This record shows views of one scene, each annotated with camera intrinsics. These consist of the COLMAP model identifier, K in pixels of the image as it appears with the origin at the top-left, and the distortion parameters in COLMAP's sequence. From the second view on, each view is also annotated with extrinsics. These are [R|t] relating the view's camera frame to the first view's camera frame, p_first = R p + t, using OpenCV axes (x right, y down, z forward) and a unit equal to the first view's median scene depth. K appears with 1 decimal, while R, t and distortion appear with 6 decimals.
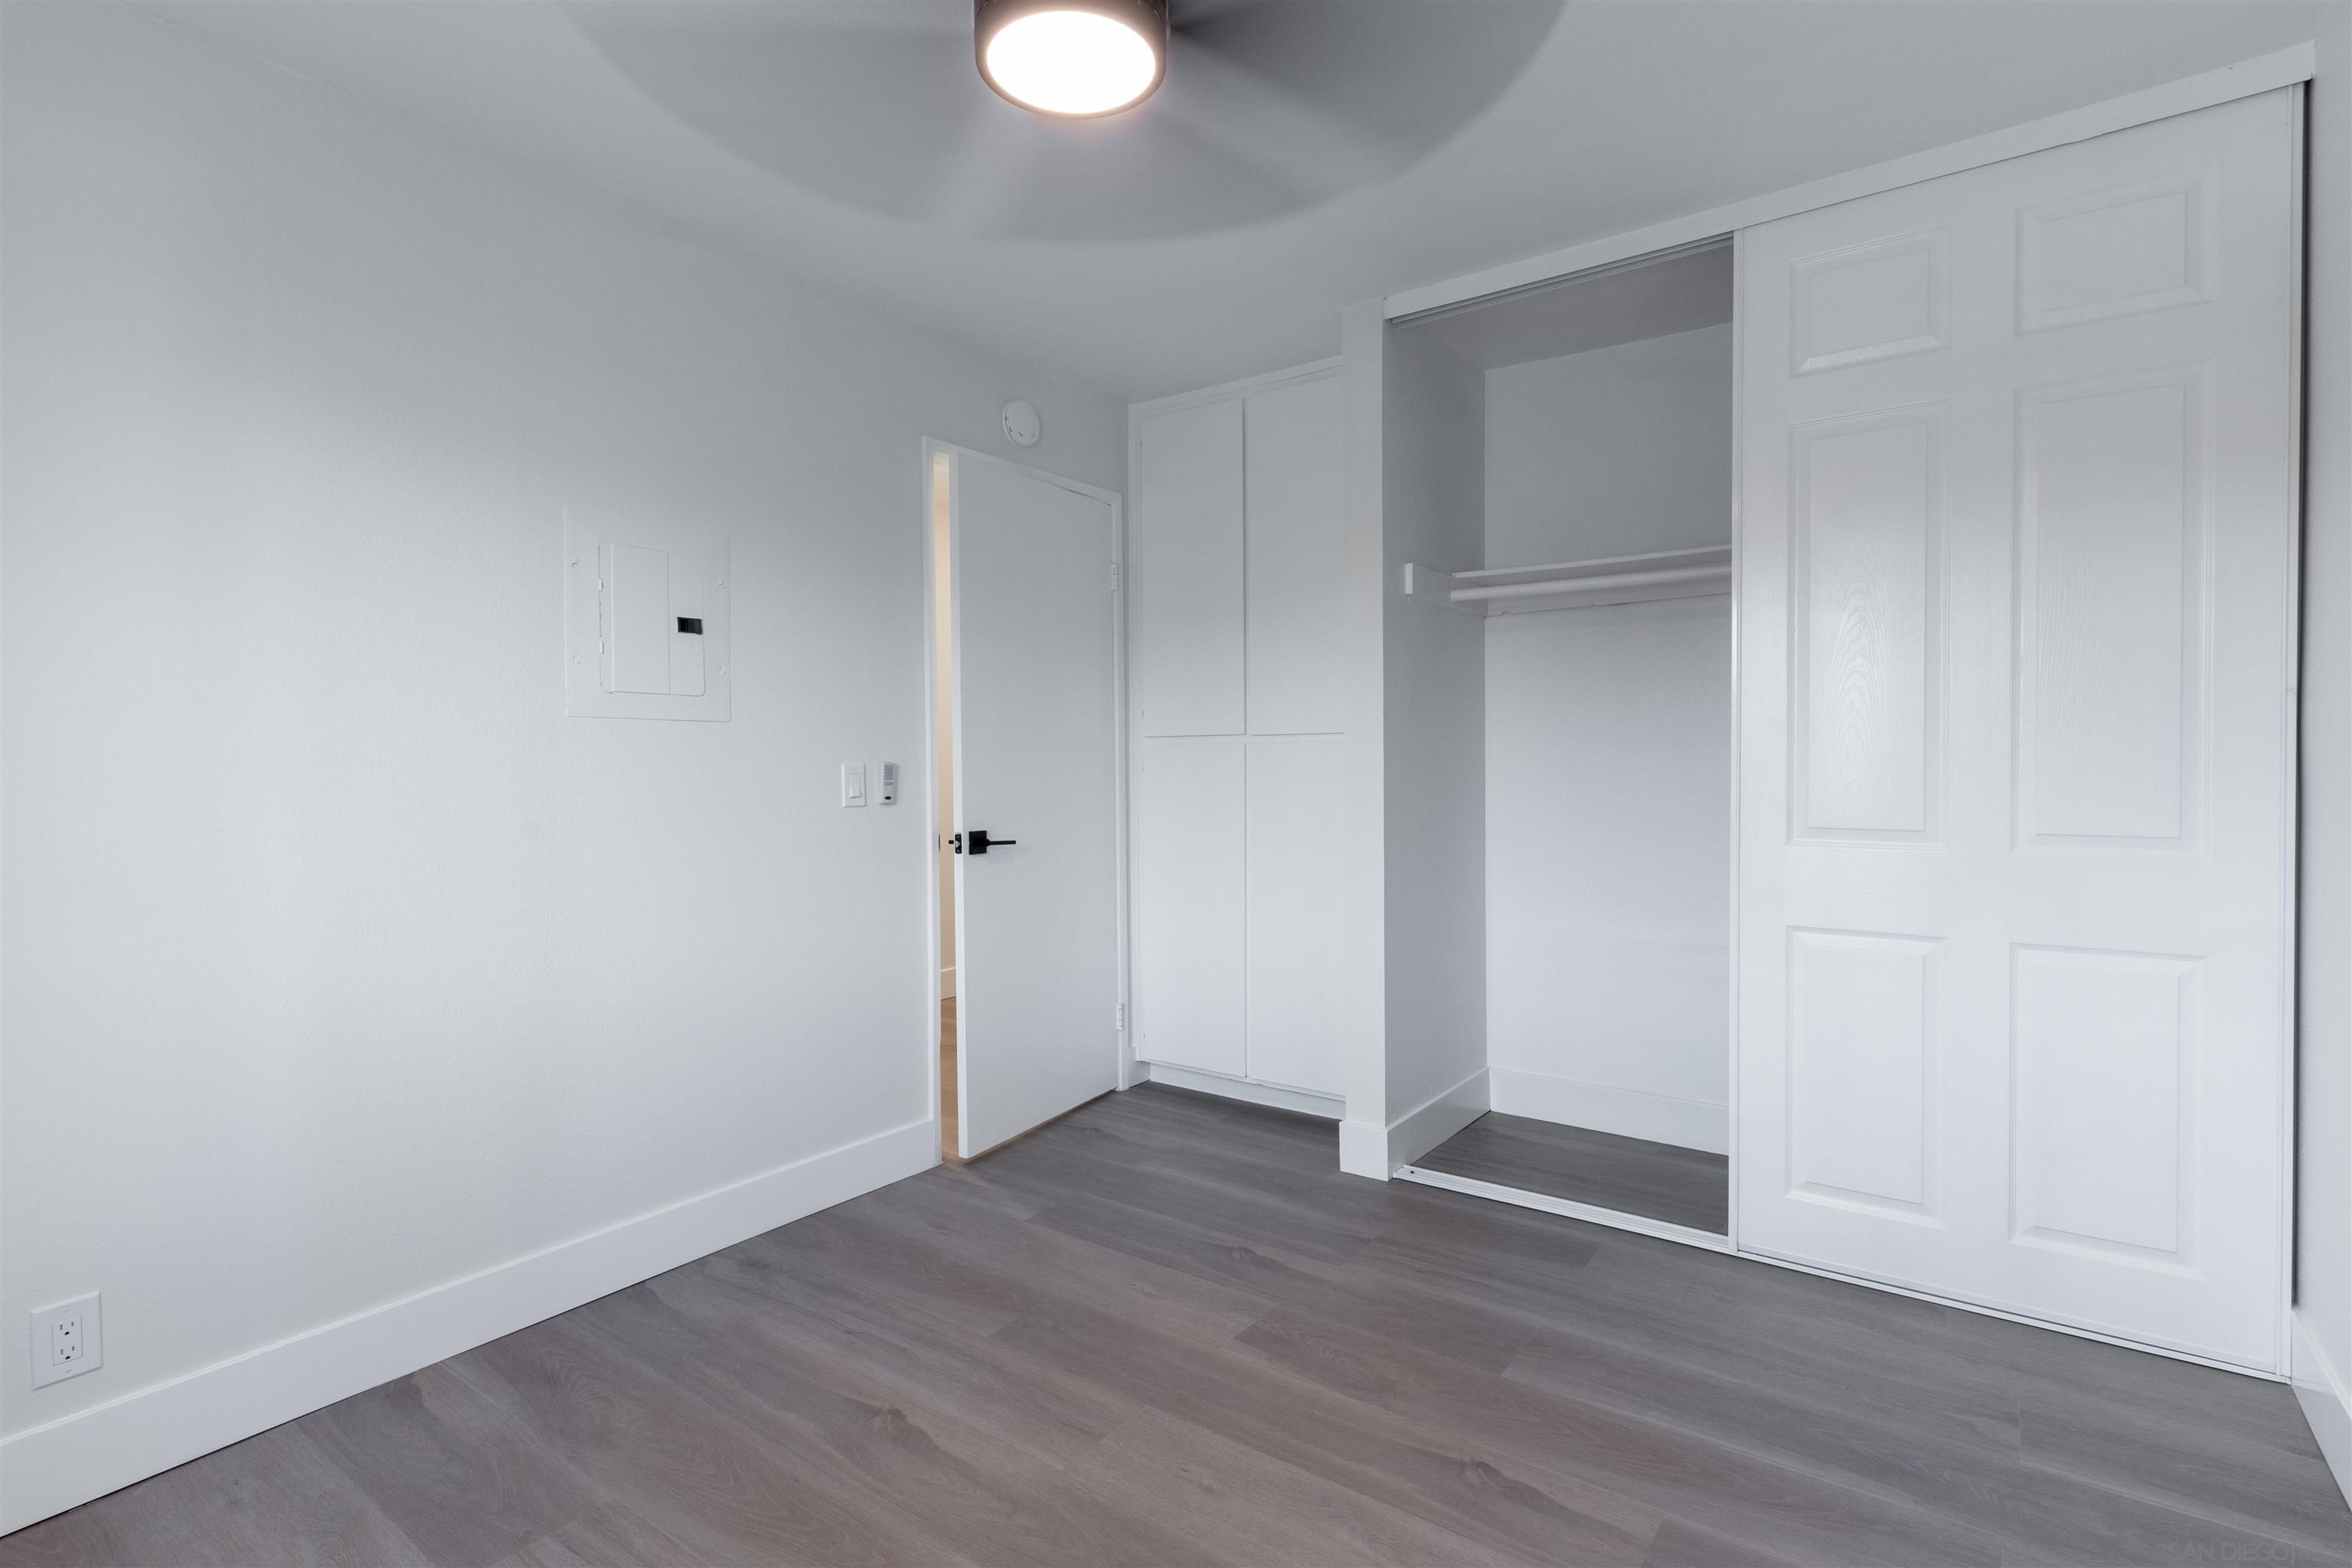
lens RADIAL K [[1127.8, 0, 1183.1], [0, 1127.8, 789.3], [0, 0, 1]] dist [0.000392, -0.000196]
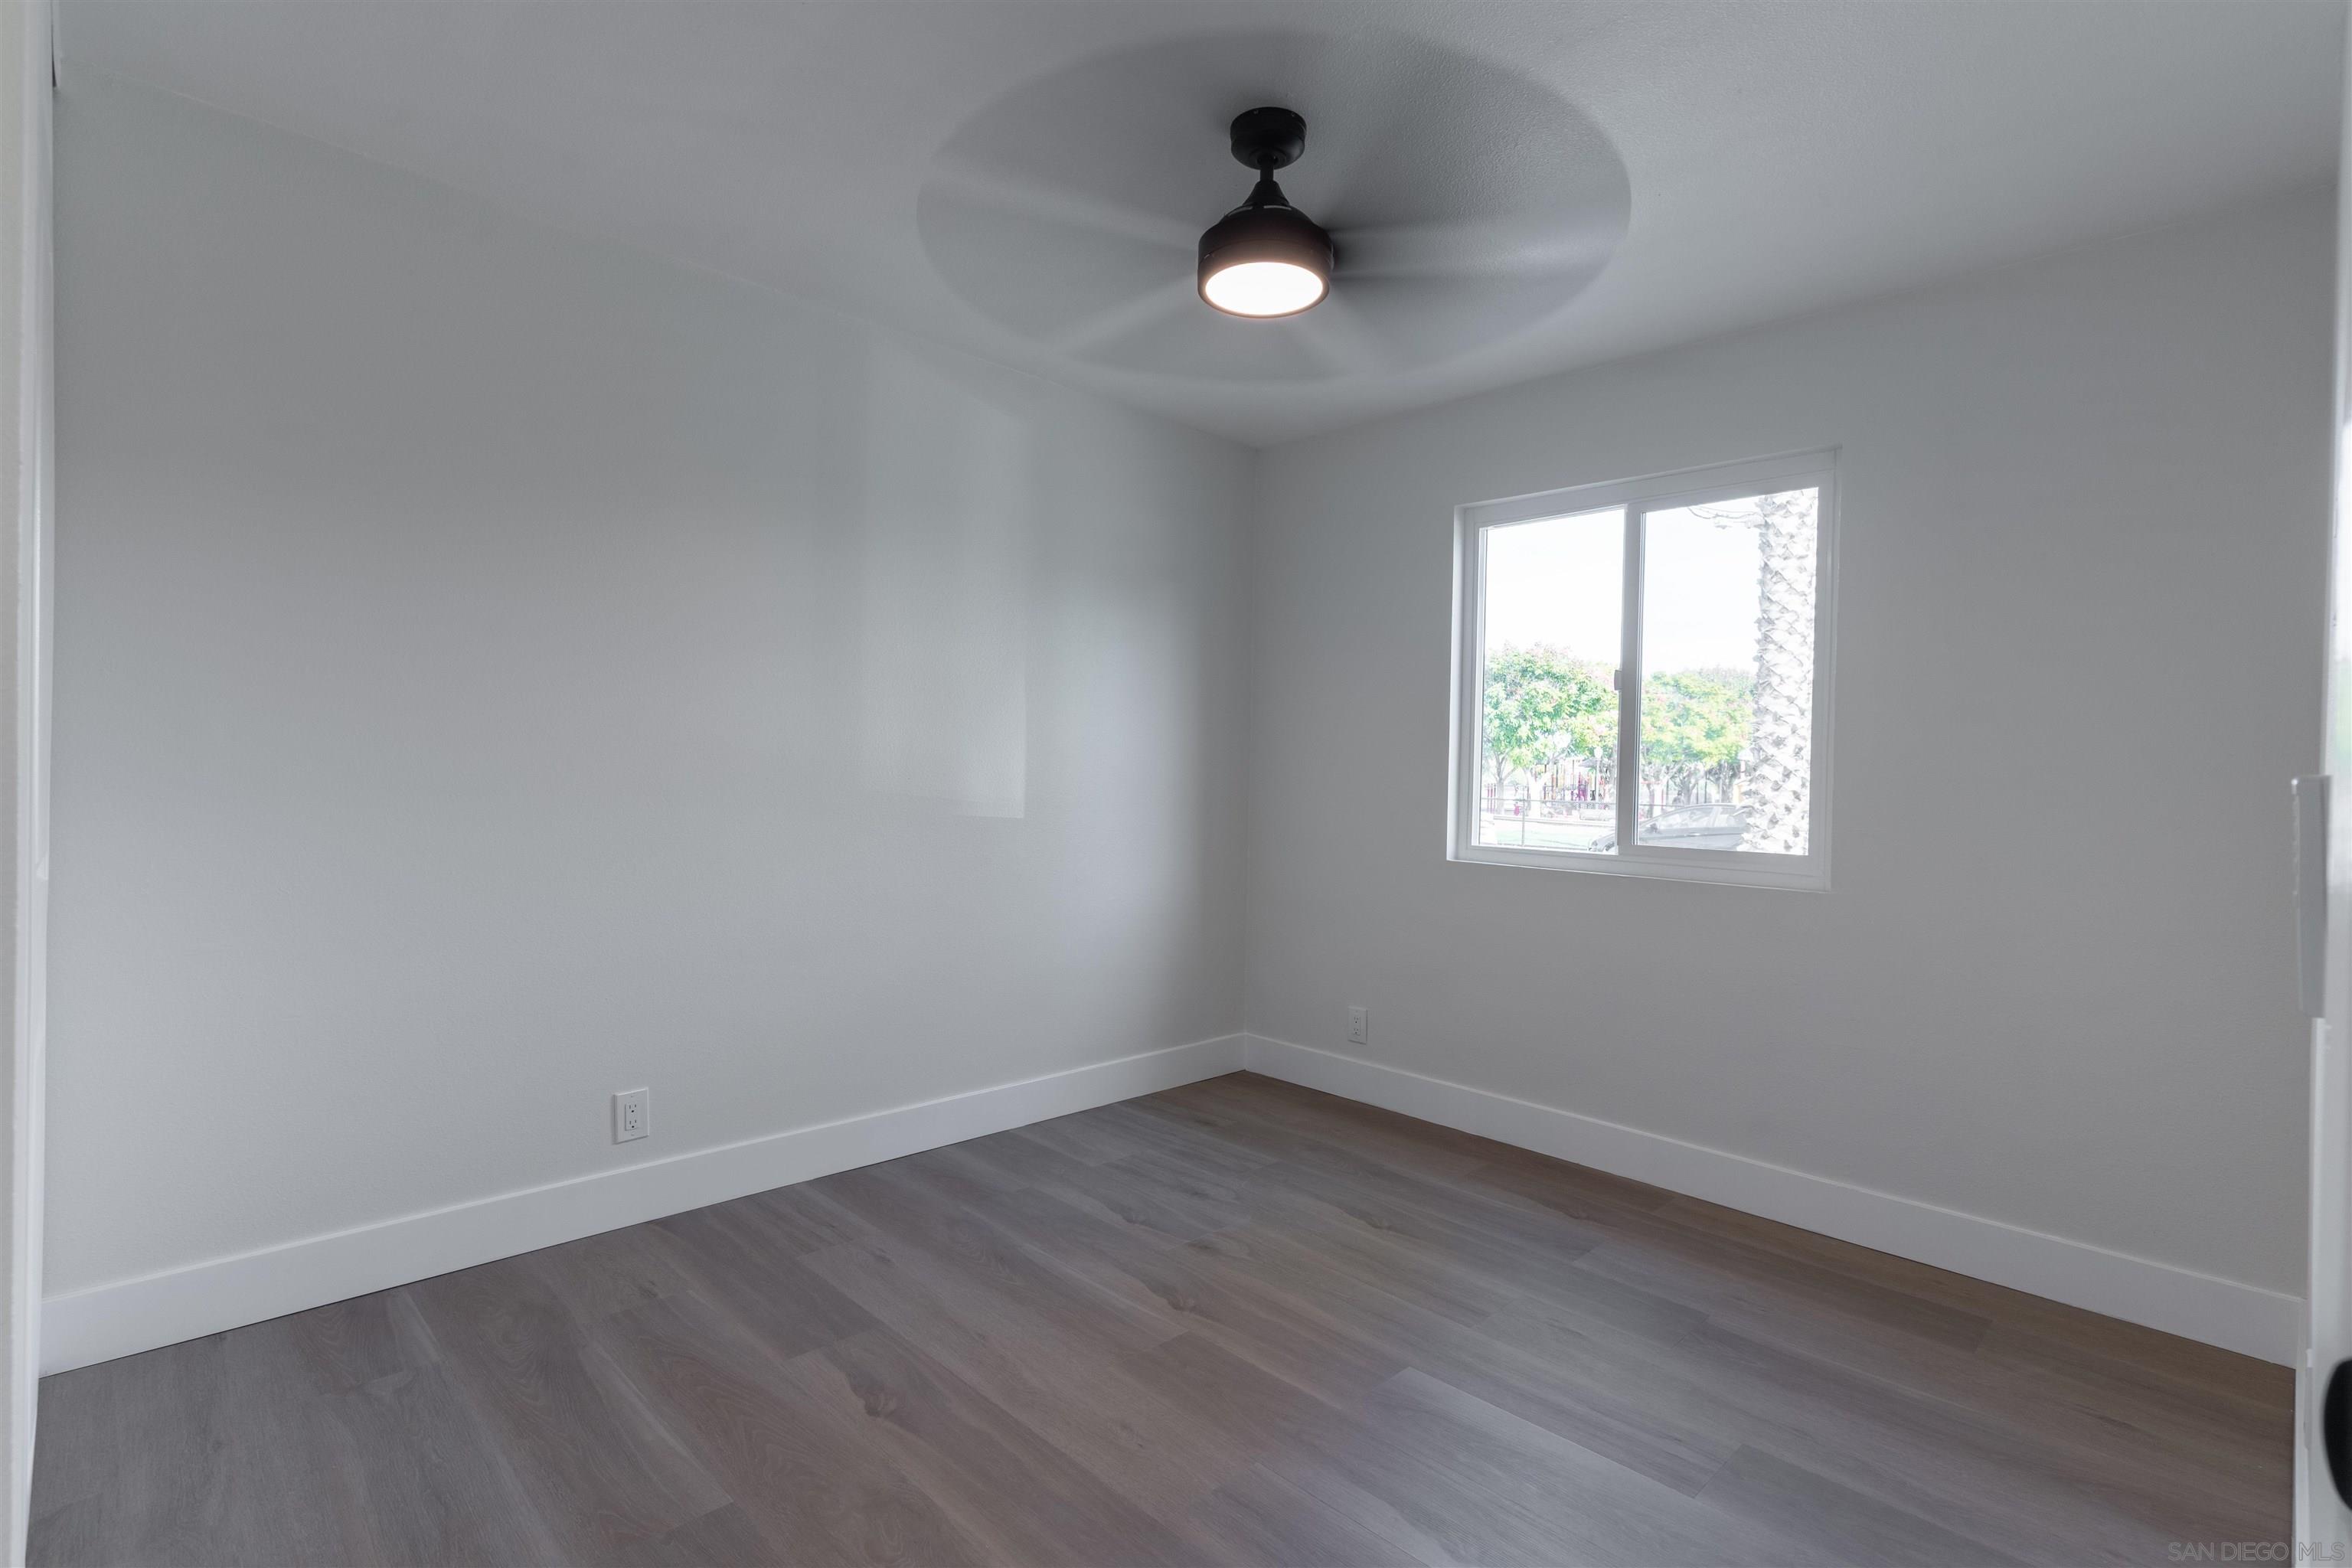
lens RADIAL K [[1127.8, 0, 1180.3], [0, 1127.8, 777.0], [0, 0, 1]] dist [0.000392, -0.000196]
pose [[-0.985532, -0.016657, 0.168666, -0.195034], [-0.011434, 0.999426, 0.031890, -0.050332], [-0.169101, 0.029500, -0.985157, 1.947549]]
